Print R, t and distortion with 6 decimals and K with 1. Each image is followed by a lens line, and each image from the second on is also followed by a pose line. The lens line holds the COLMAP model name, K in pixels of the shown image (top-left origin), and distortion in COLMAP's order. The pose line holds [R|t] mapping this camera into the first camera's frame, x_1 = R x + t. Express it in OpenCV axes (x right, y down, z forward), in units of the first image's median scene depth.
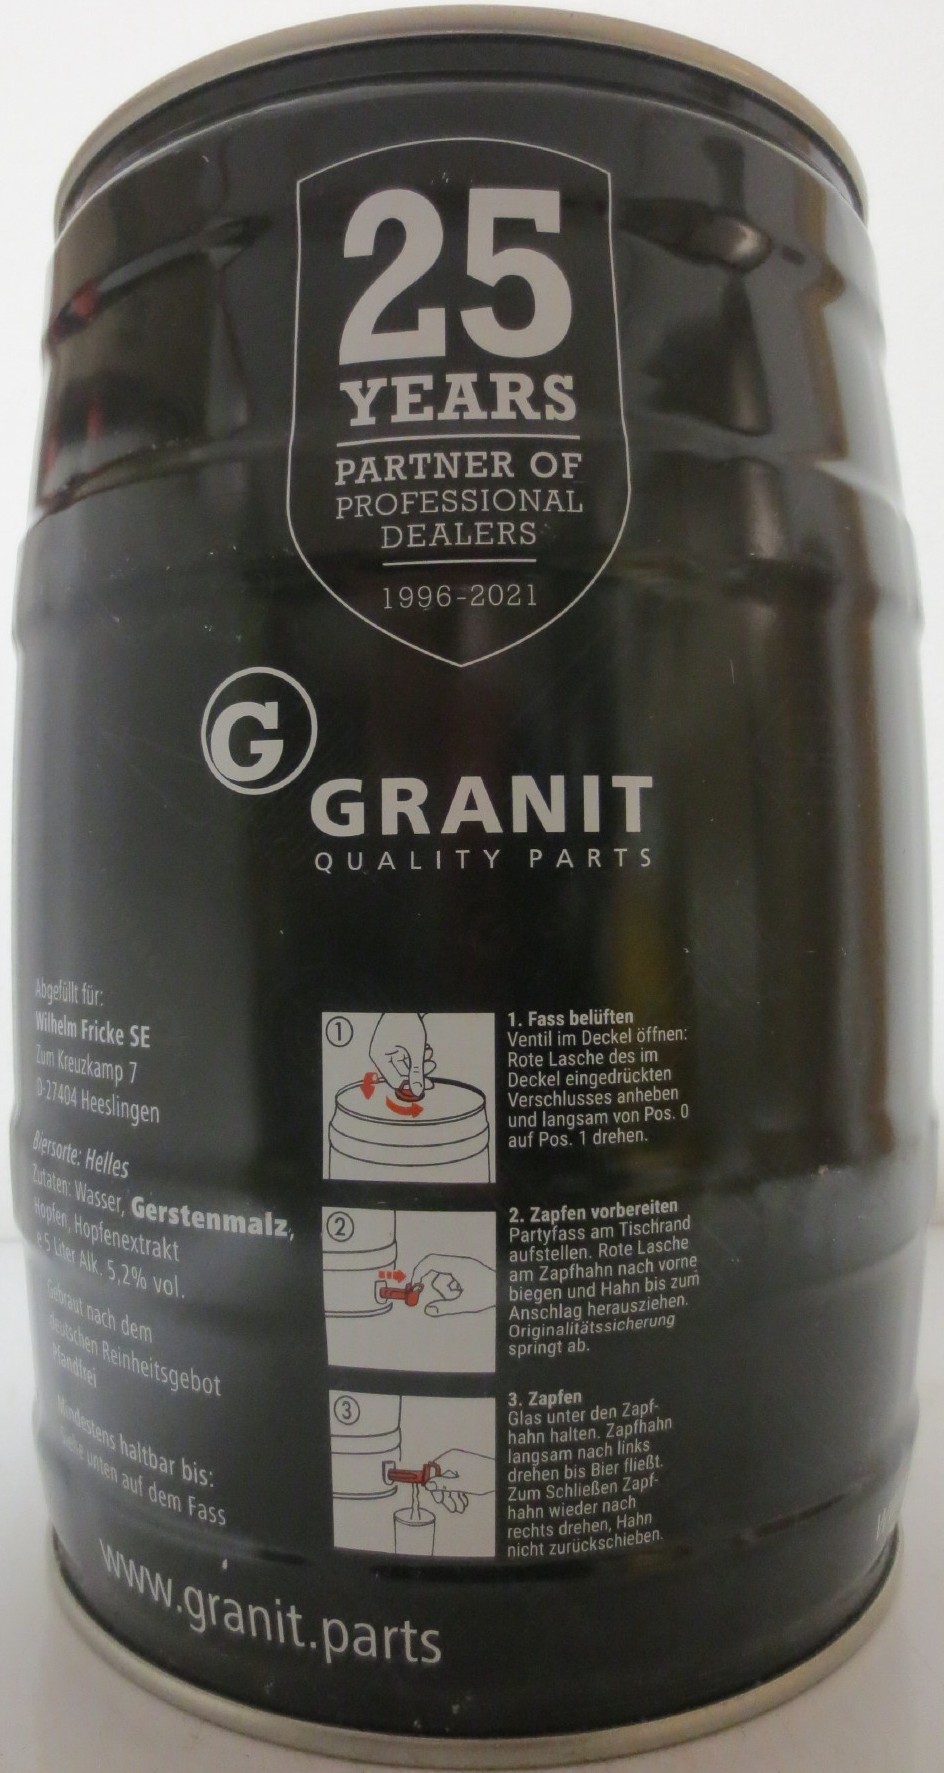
lens RADIAL K [[1335.3, 0, 472.0], [0, 1335.3, 886.5], [0, 0, 1]] dist [-0.061877, -0.003369]
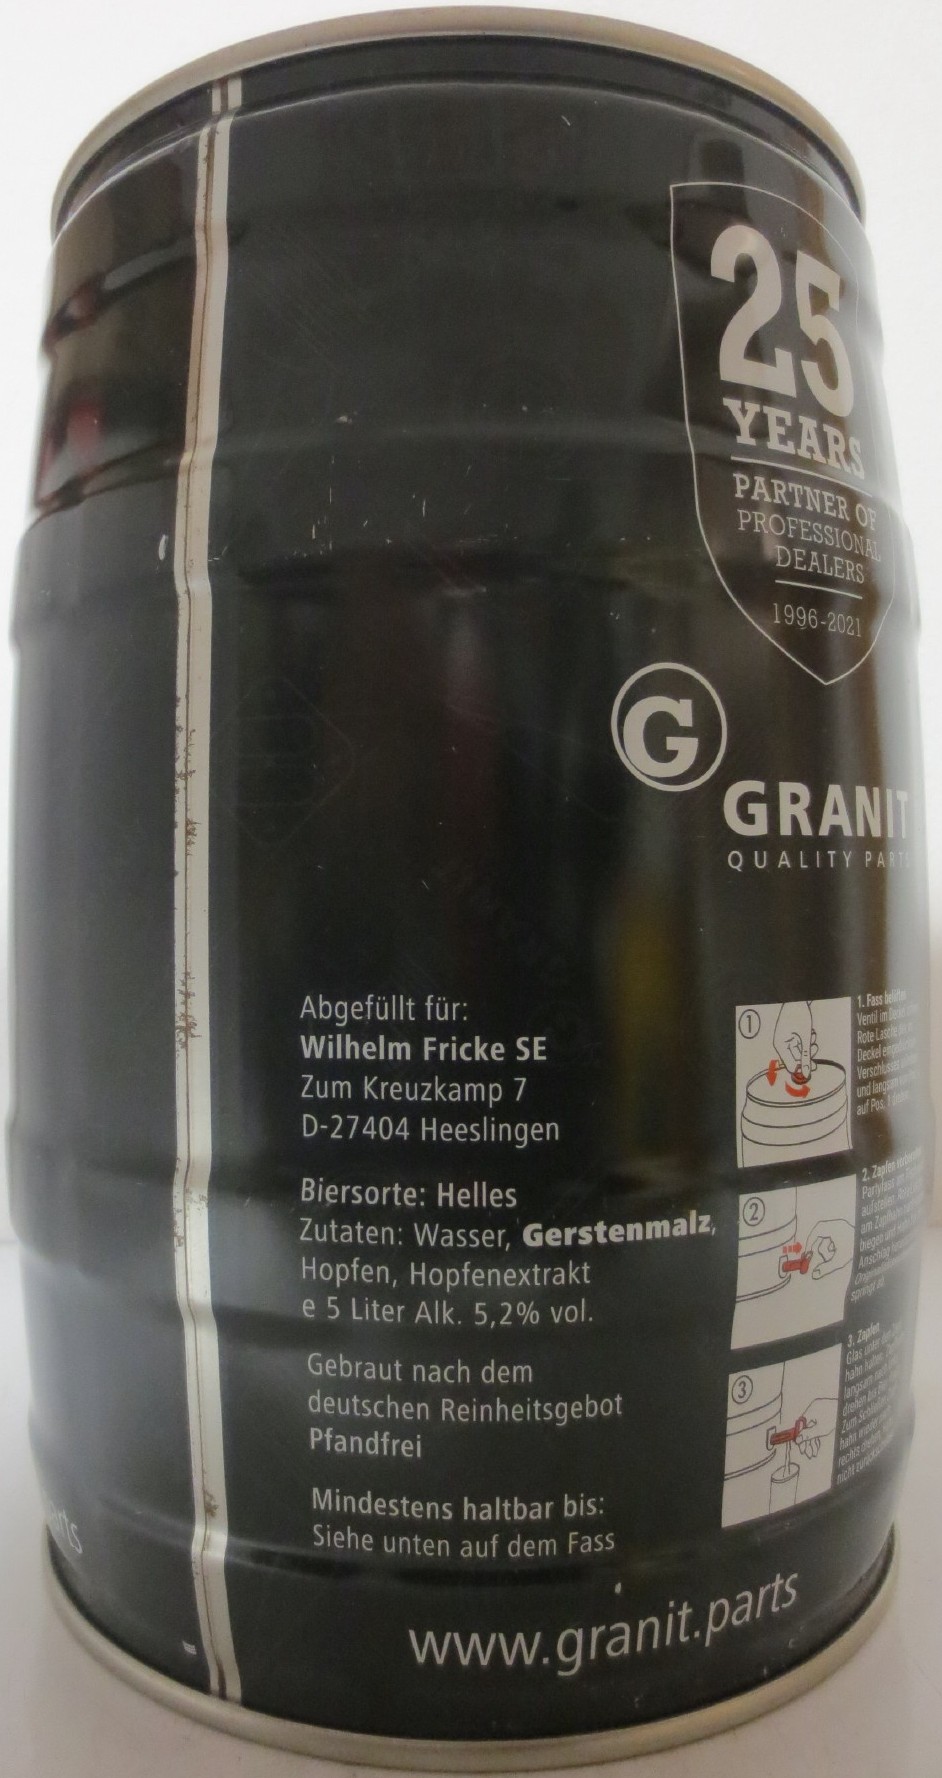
lens RADIAL K [[1309.2, 0, 471.0], [0, 1309.2, 889.0], [0, 0, 1]] dist [-0.070028, 0.004733]
pose [[0.776939, -0.001494, 0.629574, -0.902434], [0.006271, 0.999966, -0.005367, 0.007982], [-0.629545, 0.008118, 0.776922, 0.346052]]
